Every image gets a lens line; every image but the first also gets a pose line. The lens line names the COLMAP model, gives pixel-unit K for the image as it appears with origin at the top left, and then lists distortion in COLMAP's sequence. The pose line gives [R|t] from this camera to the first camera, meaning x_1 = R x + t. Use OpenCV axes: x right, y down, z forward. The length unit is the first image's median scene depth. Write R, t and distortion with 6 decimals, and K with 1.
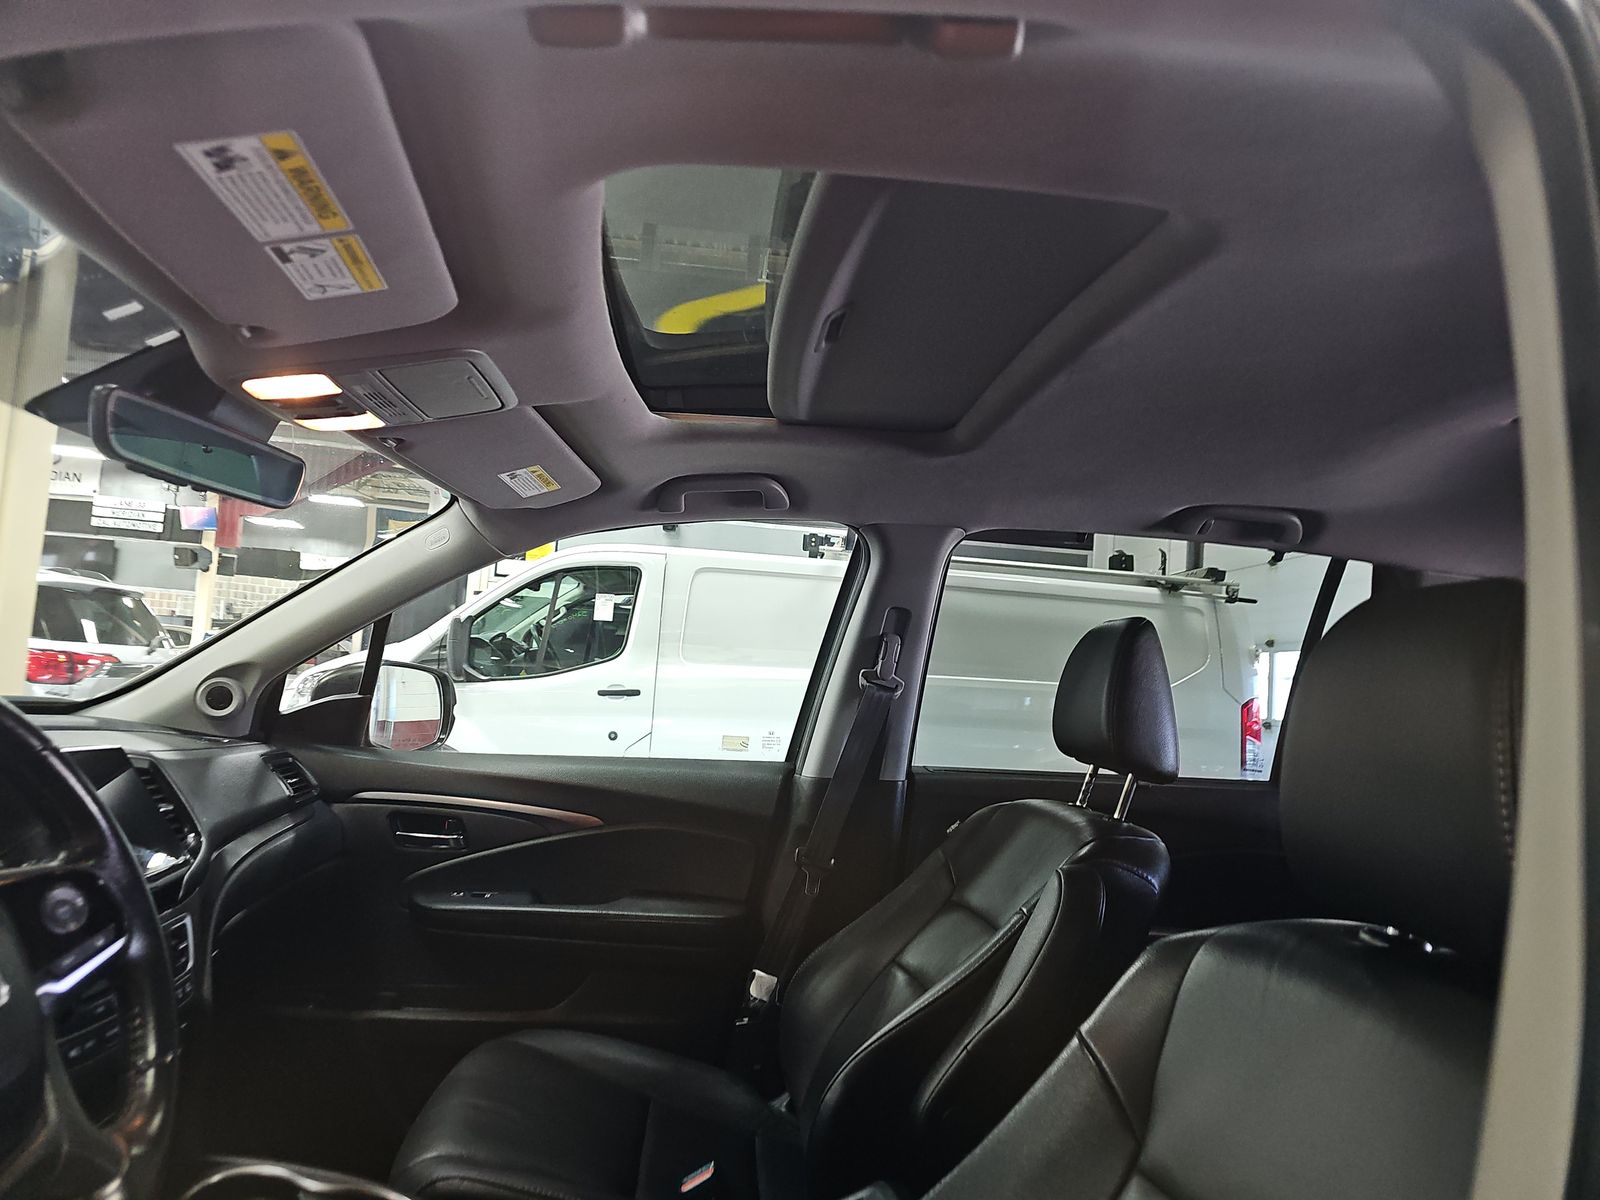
lens RADIAL K [[1077.1, 0, 769.2], [0, 1077.1, 596.6], [0, 0, 1]] dist [0.077726, -0.098130]
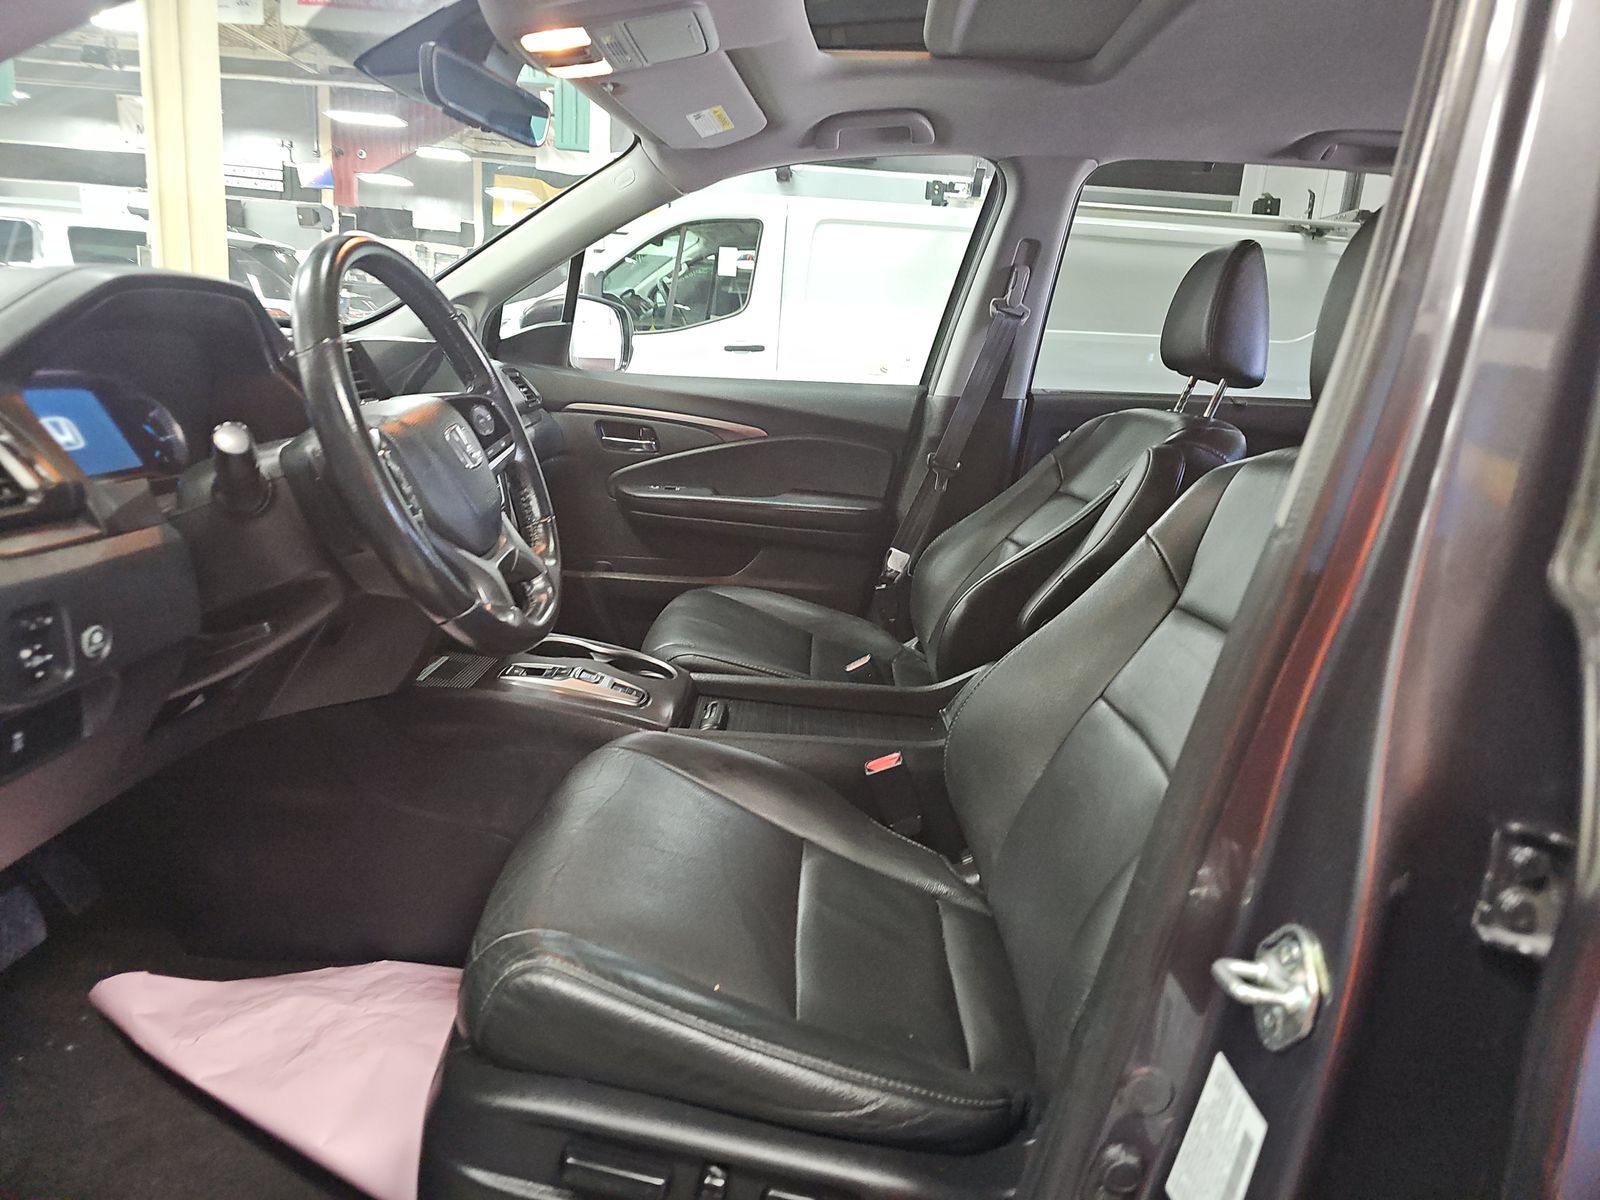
lens RADIAL K [[1077.1, 0, 769.2], [0, 1077.1, 596.6], [0, 0, 1]] dist [0.077726, -0.098130]
pose [[0.995141, 0.019754, -0.096461, -0.031135], [0.009814, 0.954889, 0.296800, 0.026498], [0.097973, -0.296304, 0.950055, -0.195798]]
